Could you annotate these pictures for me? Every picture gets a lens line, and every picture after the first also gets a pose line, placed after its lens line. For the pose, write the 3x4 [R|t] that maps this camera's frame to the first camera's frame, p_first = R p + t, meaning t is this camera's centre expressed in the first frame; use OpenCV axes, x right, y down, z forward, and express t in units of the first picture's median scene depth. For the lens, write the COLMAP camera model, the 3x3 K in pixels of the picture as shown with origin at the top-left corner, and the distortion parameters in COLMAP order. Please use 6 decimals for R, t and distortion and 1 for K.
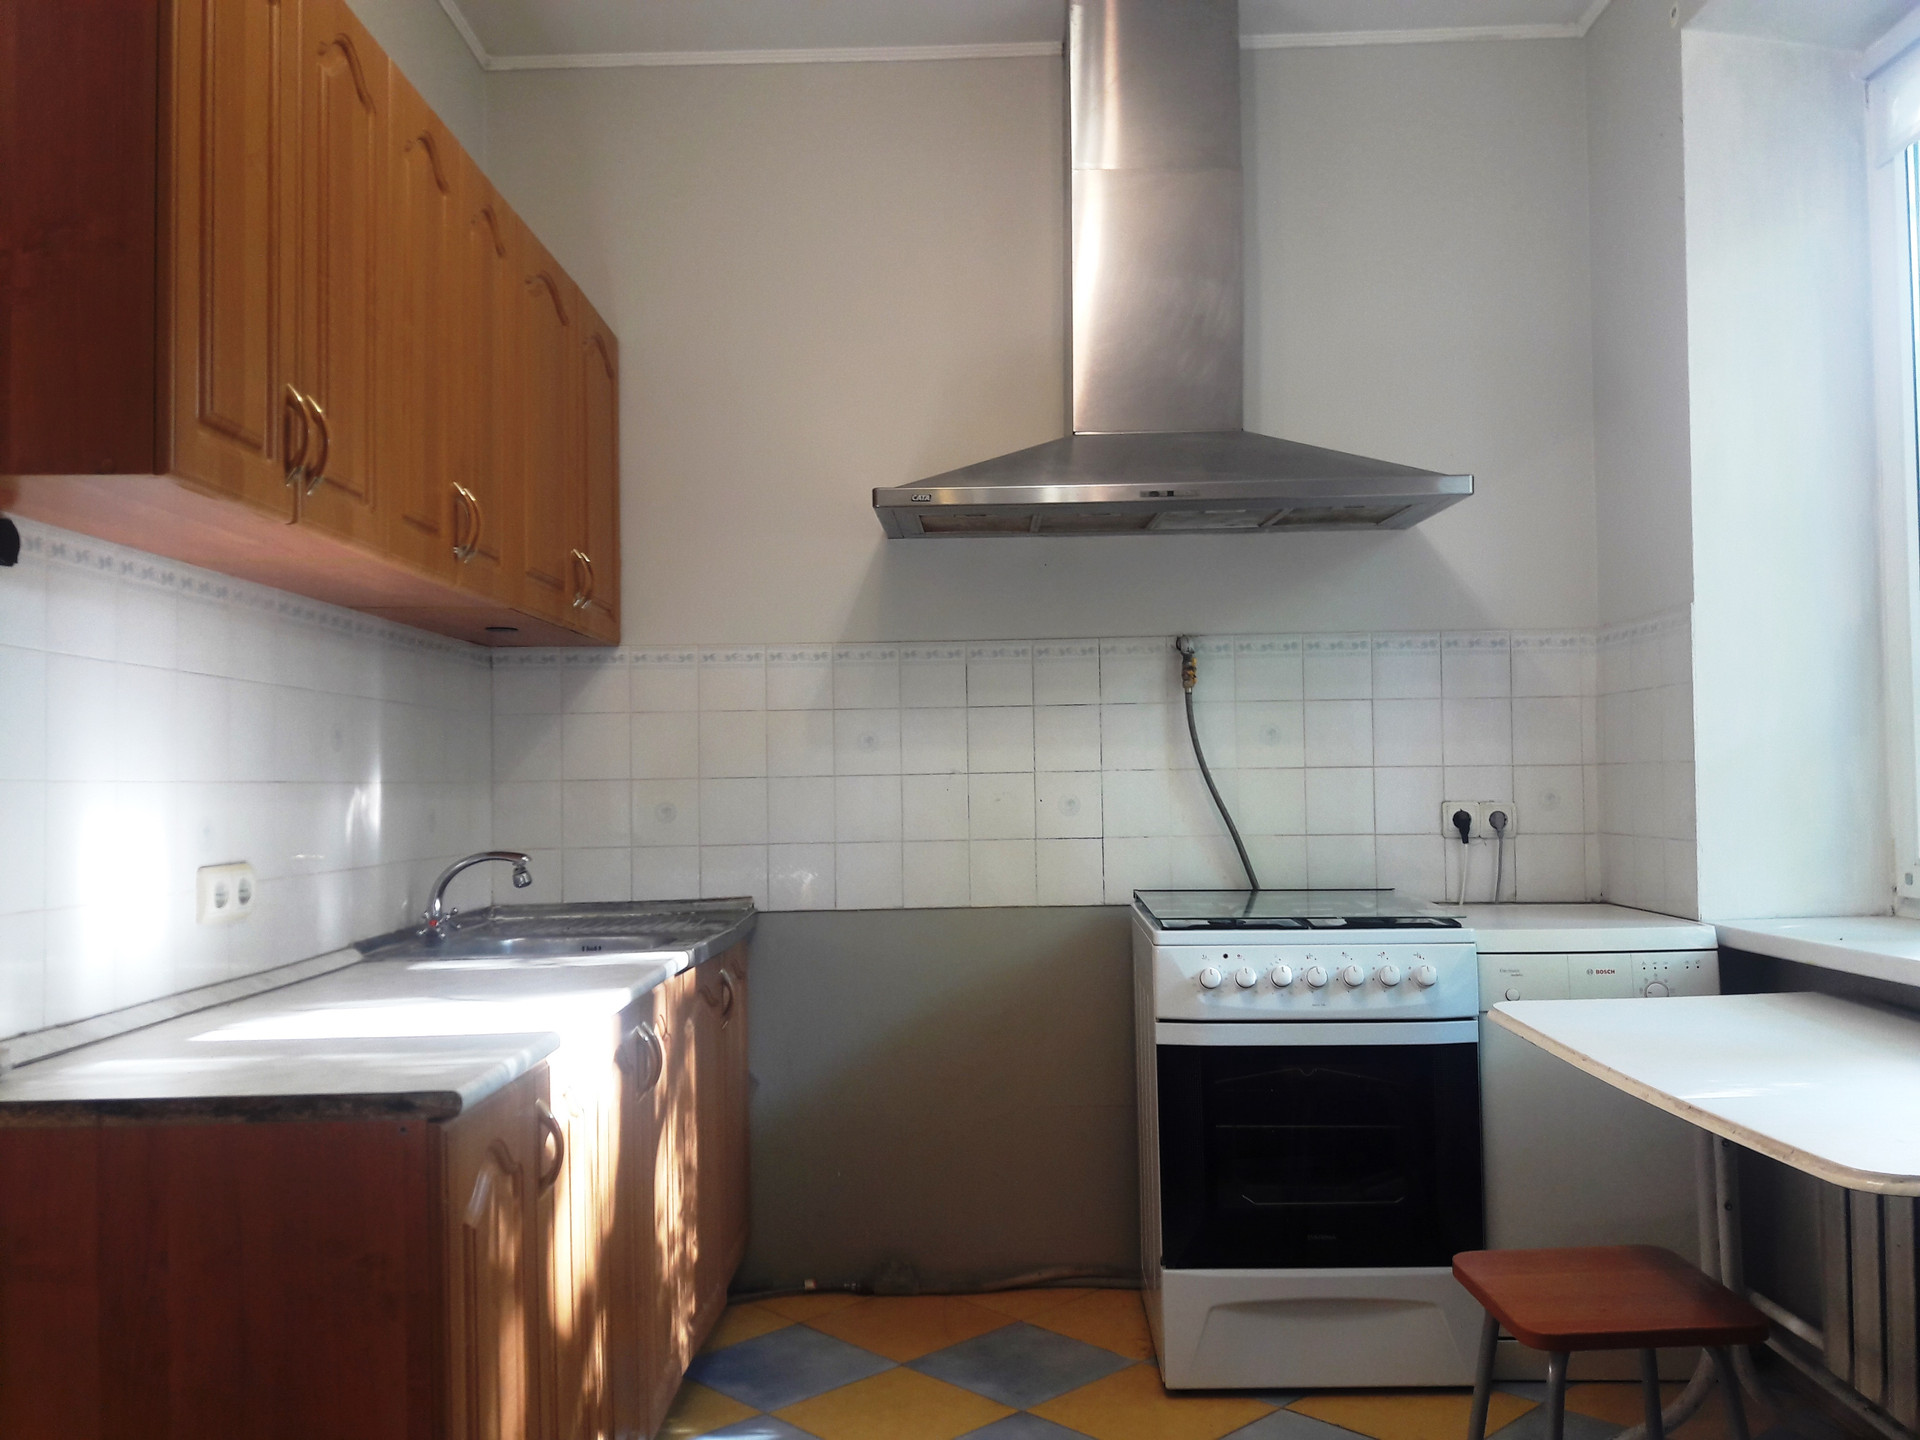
lens RADIAL K [[1549.5, 0, 951.6], [0, 1549.5, 729.4], [0, 0, 1]] dist [0.024941, -0.047532]
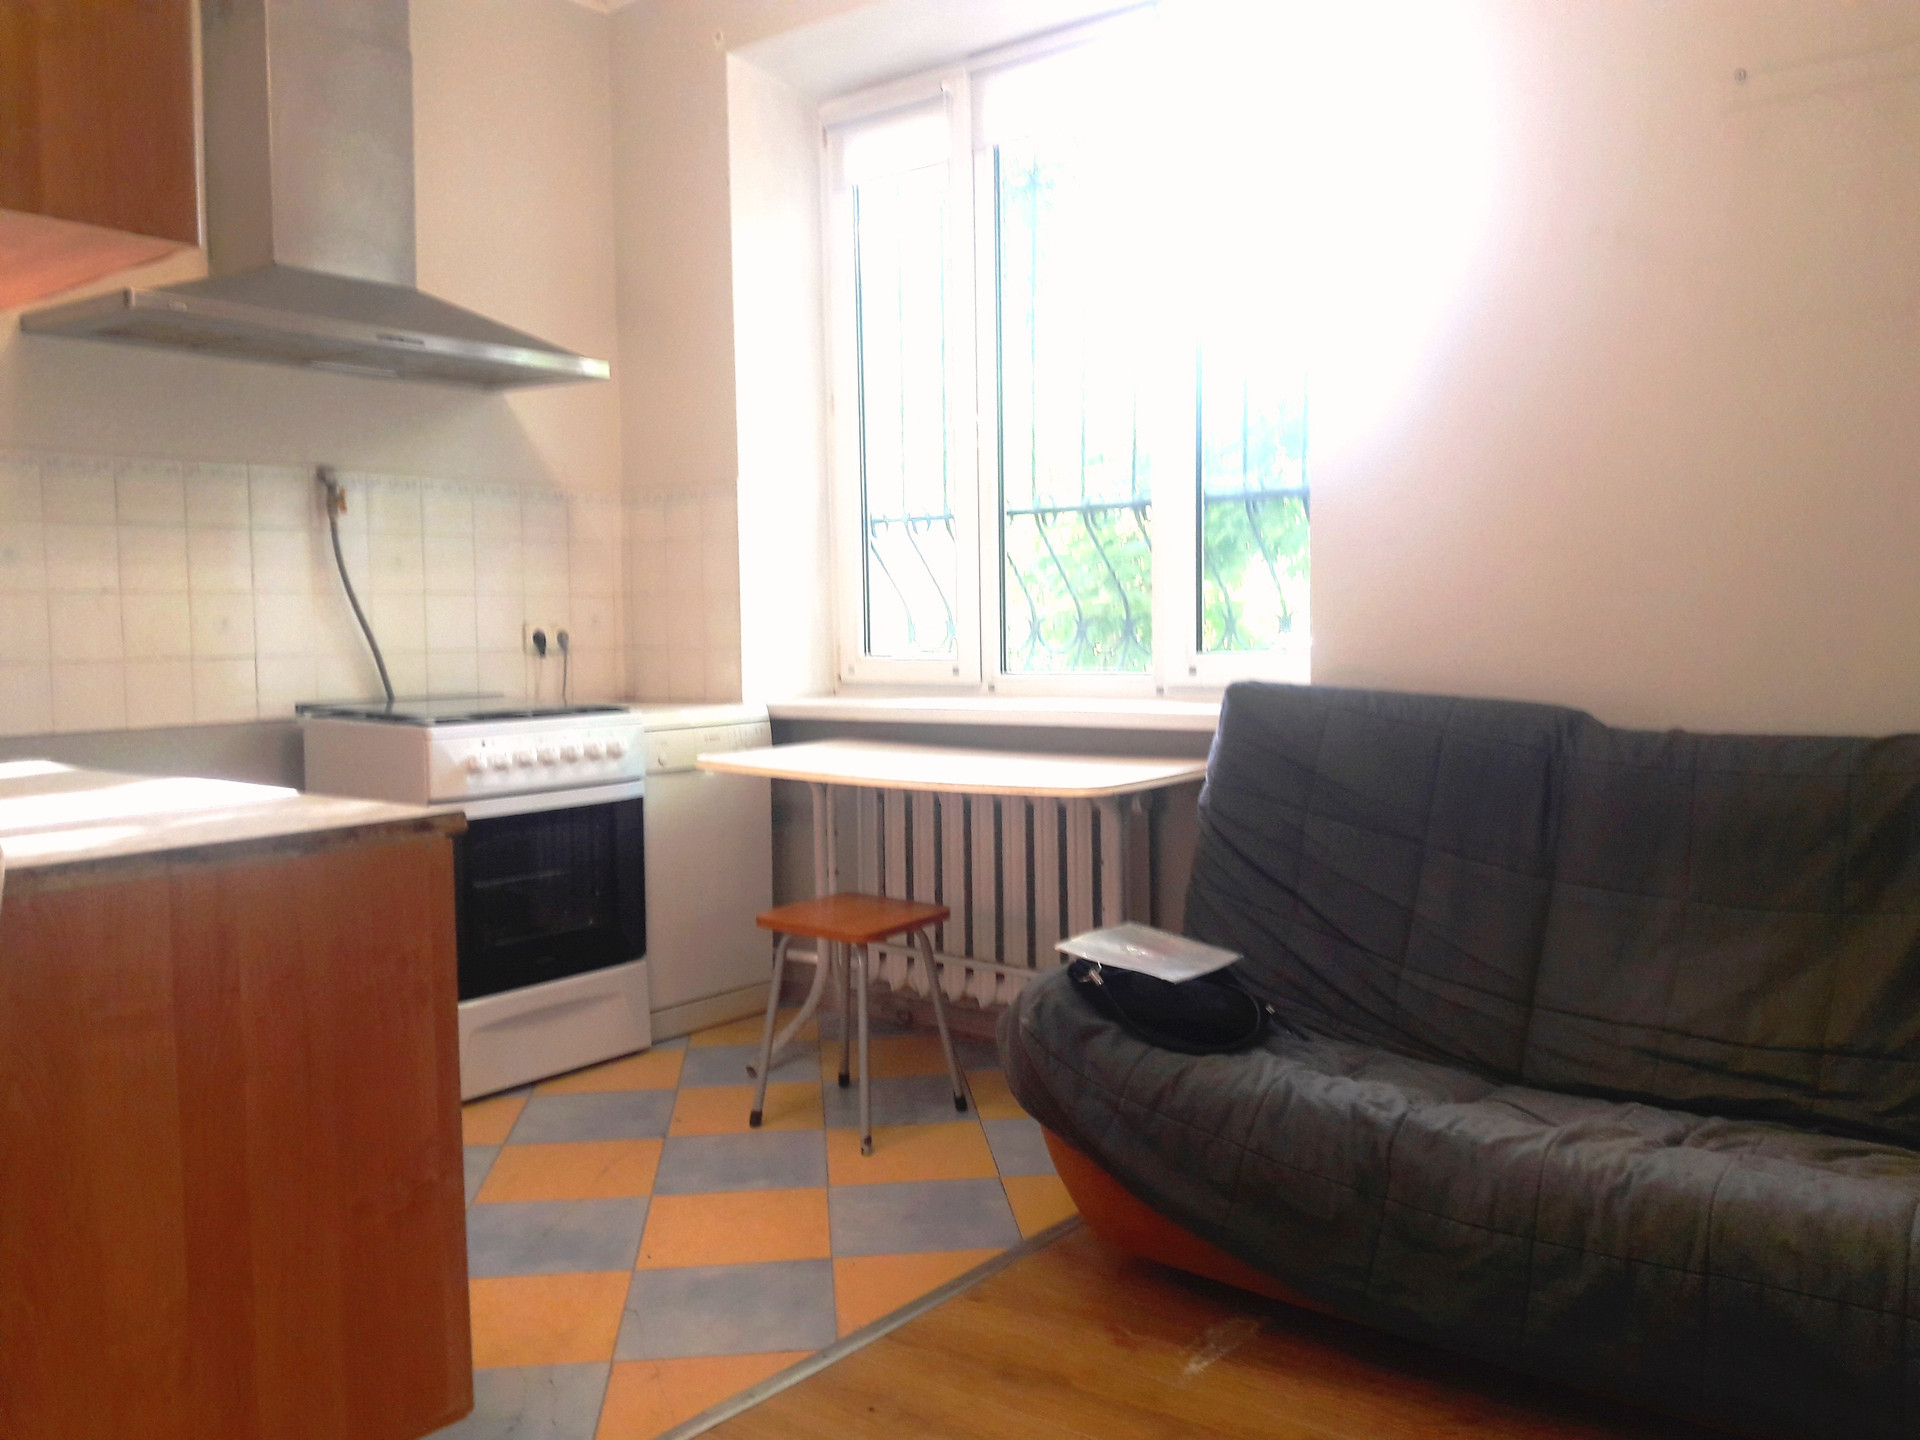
lens RADIAL K [[1549.5, 0, 1018.8], [0, 1549.5, 728.2], [0, 0, 1]] dist [0.024941, -0.047532]
pose [[0.568621, -0.049956, 0.821081, -0.475411], [-0.017845, 0.997170, 0.073028, 0.032713], [-0.822406, -0.056178, 0.566121, -0.016648]]
